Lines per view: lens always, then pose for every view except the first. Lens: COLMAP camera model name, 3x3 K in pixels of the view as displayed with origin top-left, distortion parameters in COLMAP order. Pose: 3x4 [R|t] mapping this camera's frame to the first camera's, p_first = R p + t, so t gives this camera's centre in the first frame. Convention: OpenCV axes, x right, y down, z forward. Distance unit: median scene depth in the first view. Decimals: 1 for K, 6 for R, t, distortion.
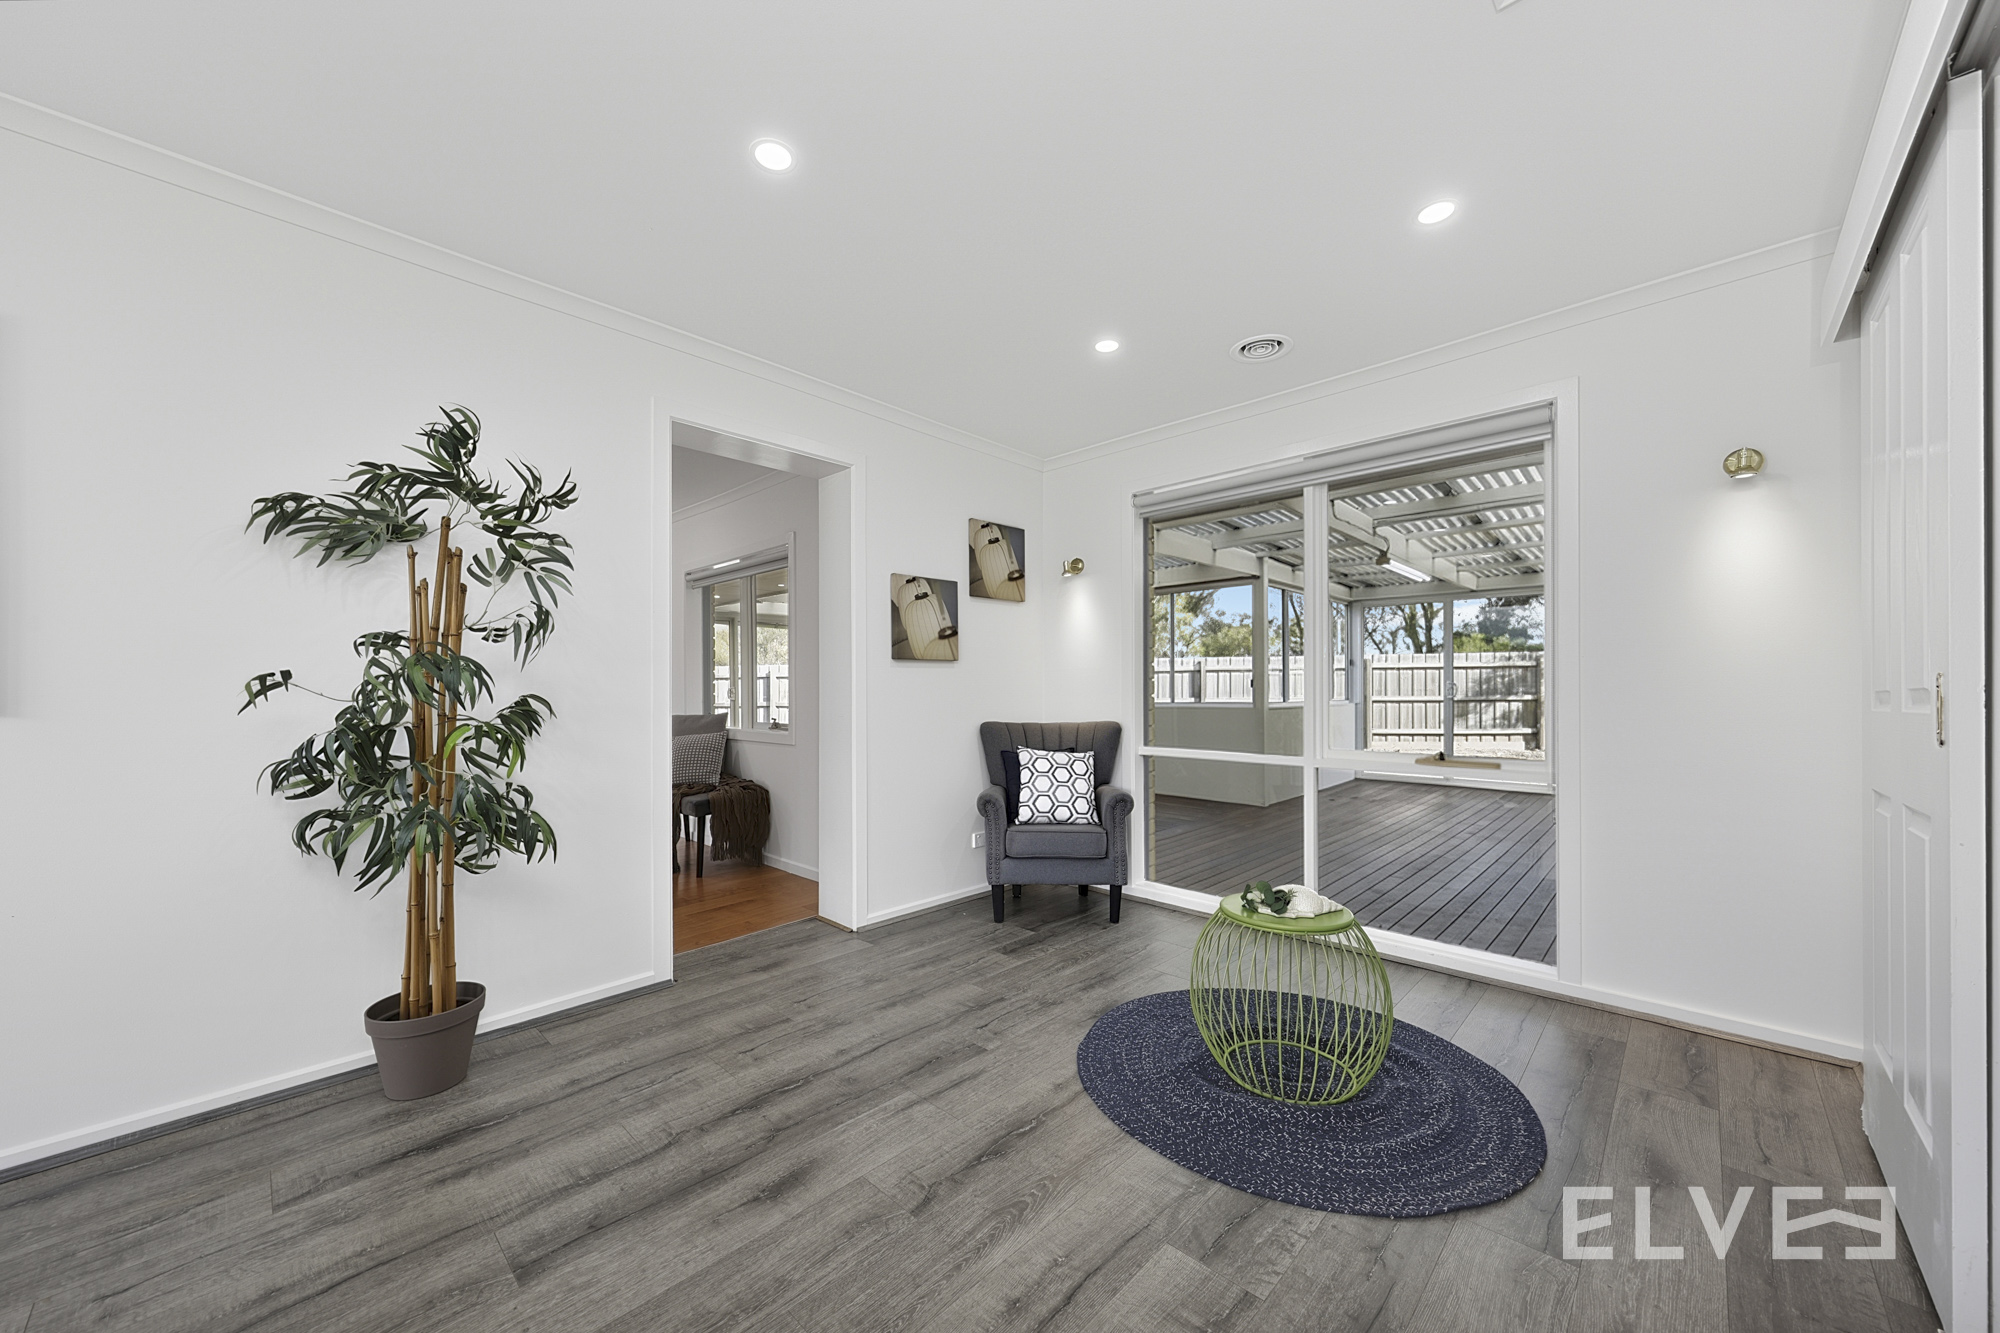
lens RADIAL K [[729.9, 0, 997.0], [0, 729.9, 688.0], [0, 0, 1]] dist [0.008445, 0.000010]
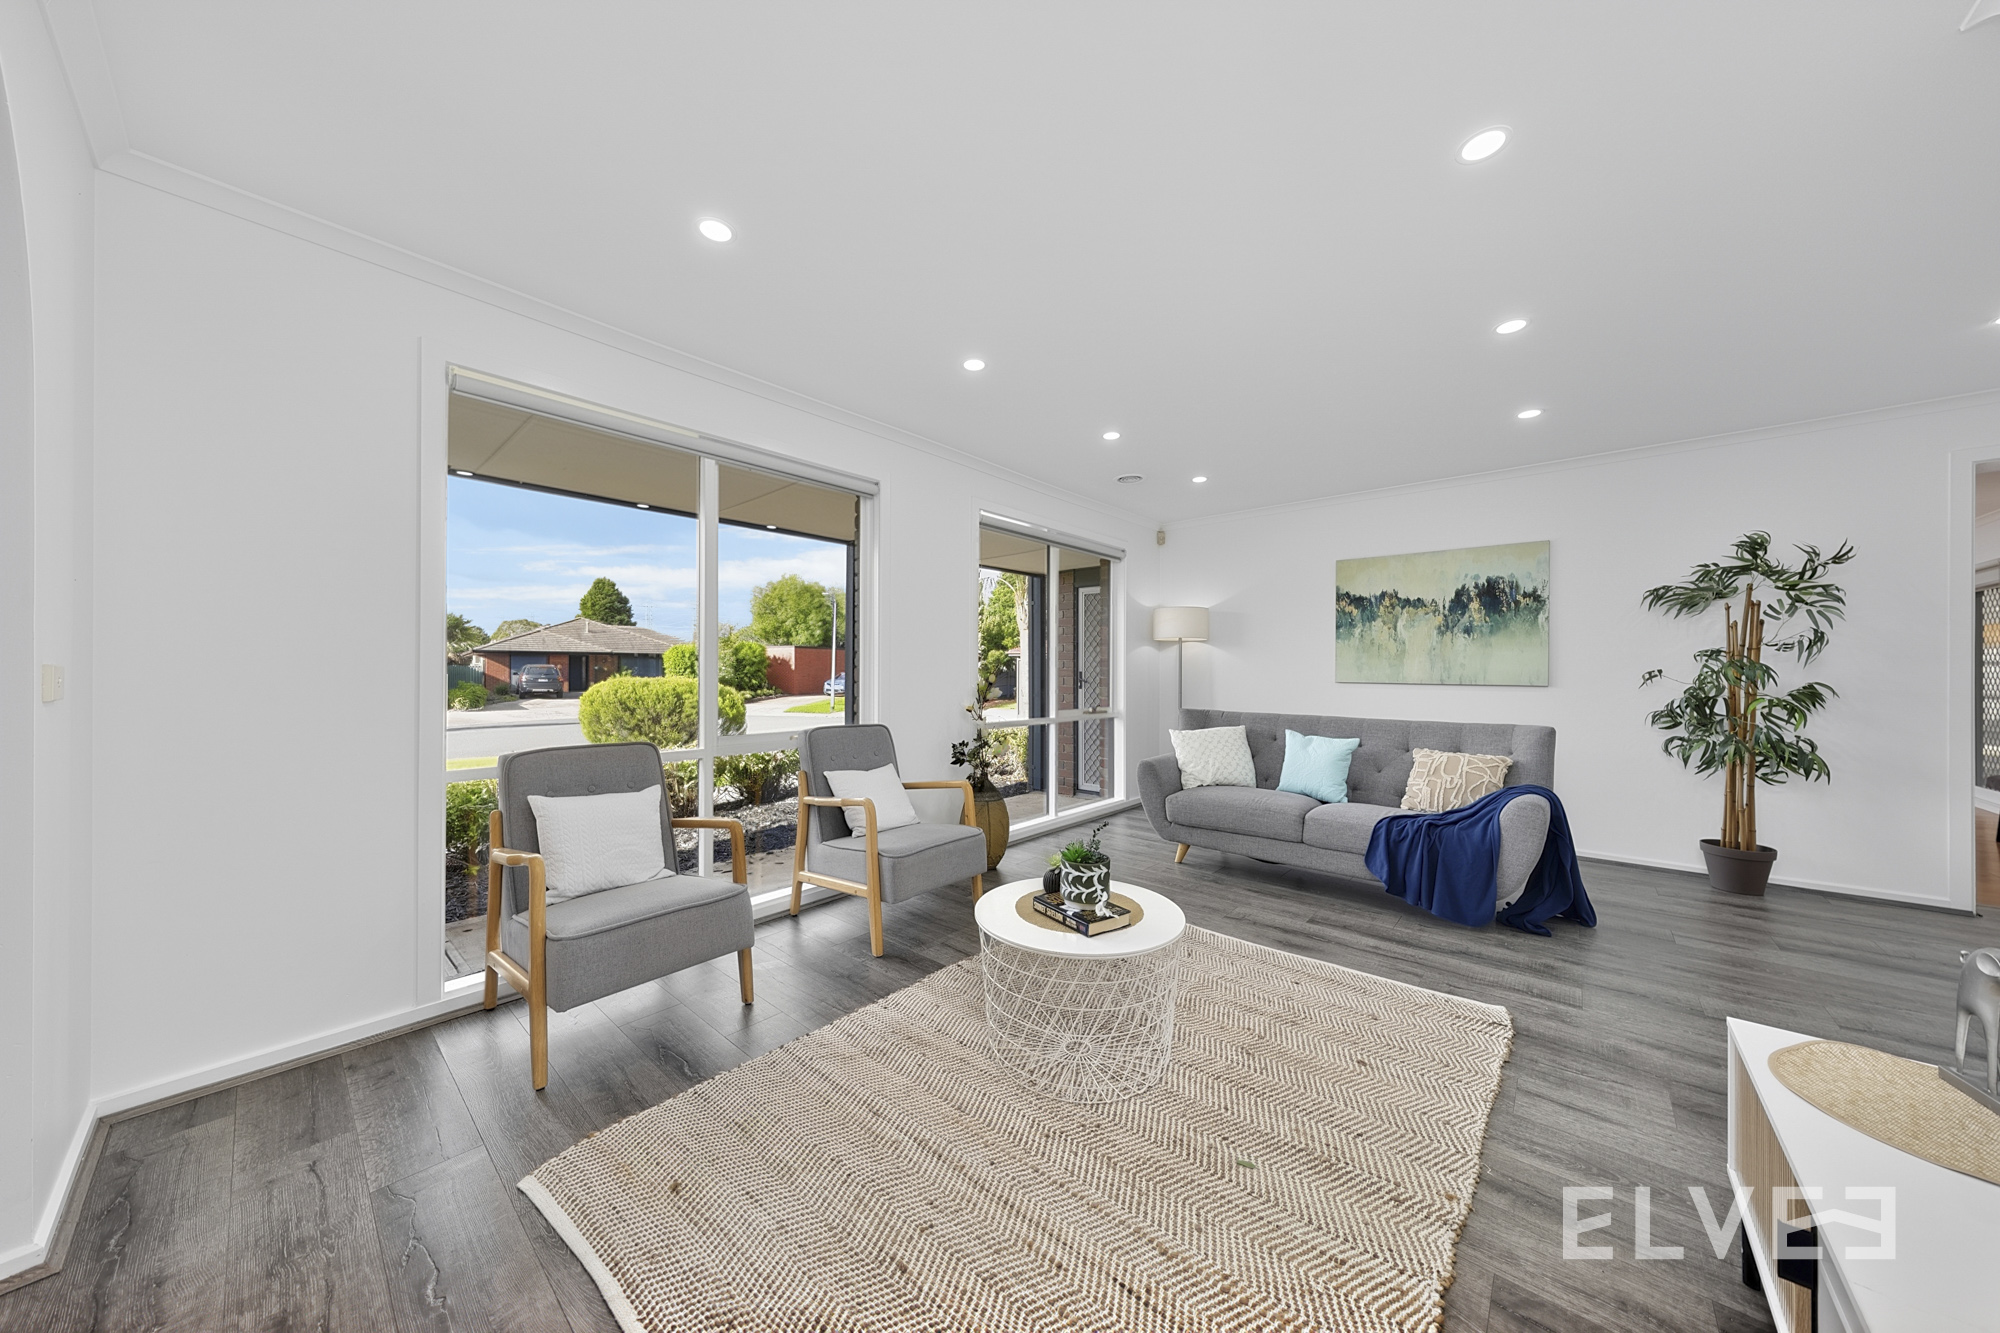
lens RADIAL K [[640.3, 0, 997.9], [0, 640.3, 668.4], [0, 0, 1]] dist [-0.000788, -0.000289]
pose [[0.038268, 0.002085, -0.999265, 0.770976], [-0.000794, 0.999998, 0.002056, -0.026005], [0.999267, 0.000715, 0.038270, -0.934961]]
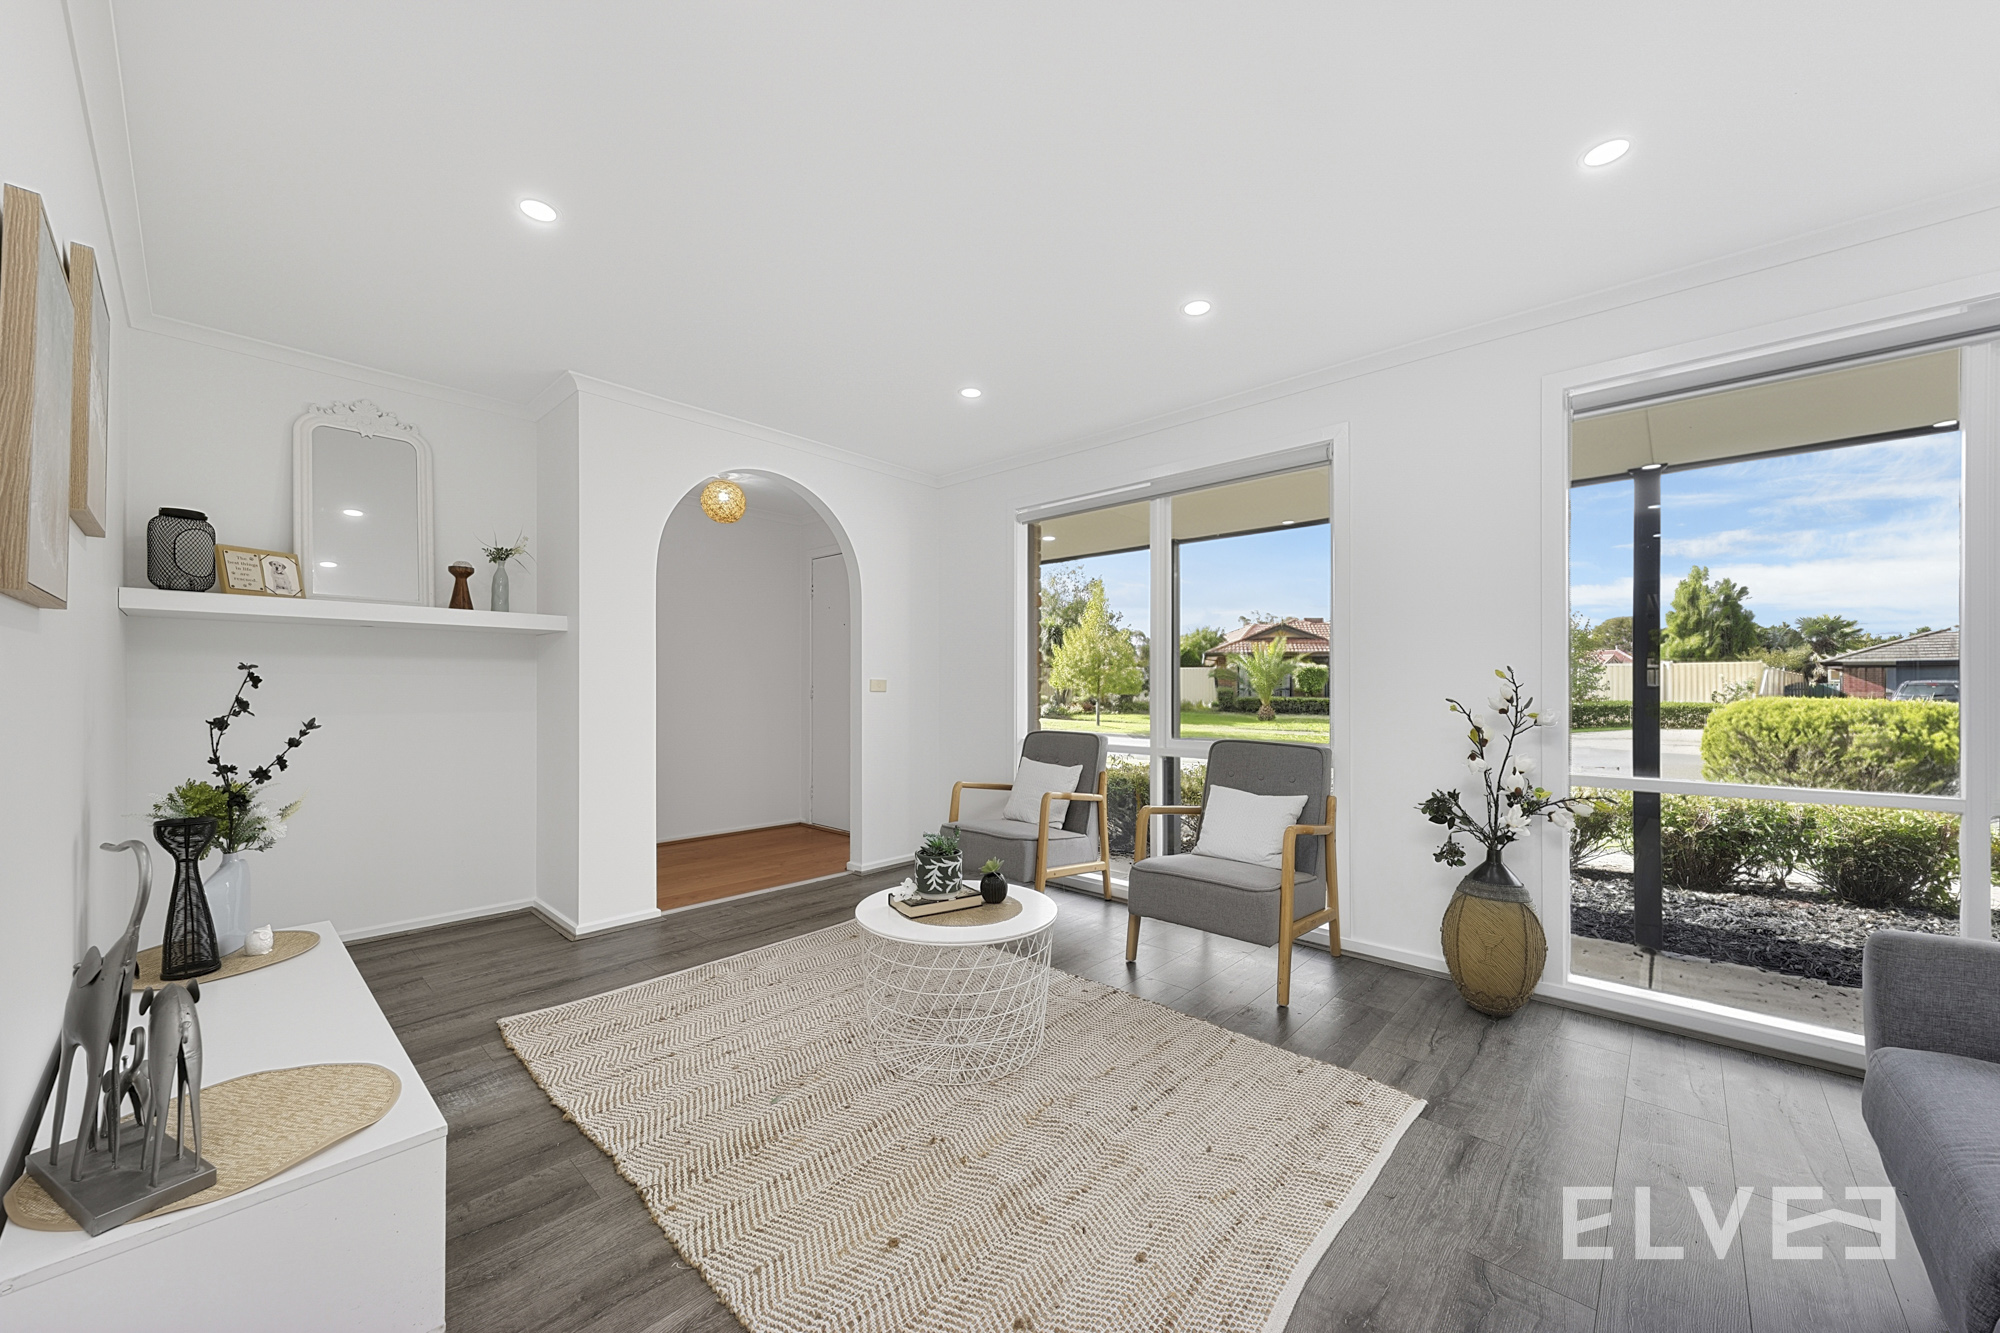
lens RADIAL K [[729.9, 0, 1000.8], [0, 729.9, 688.0], [0, 0, 1]] dist [0.008445, 0.000010]
pose [[-0.999513, 0.002651, -0.031099, -2.195030], [0.002534, 0.999990, 0.003799, 0.033976], [0.031109, 0.003718, -0.999509, 2.936931]]
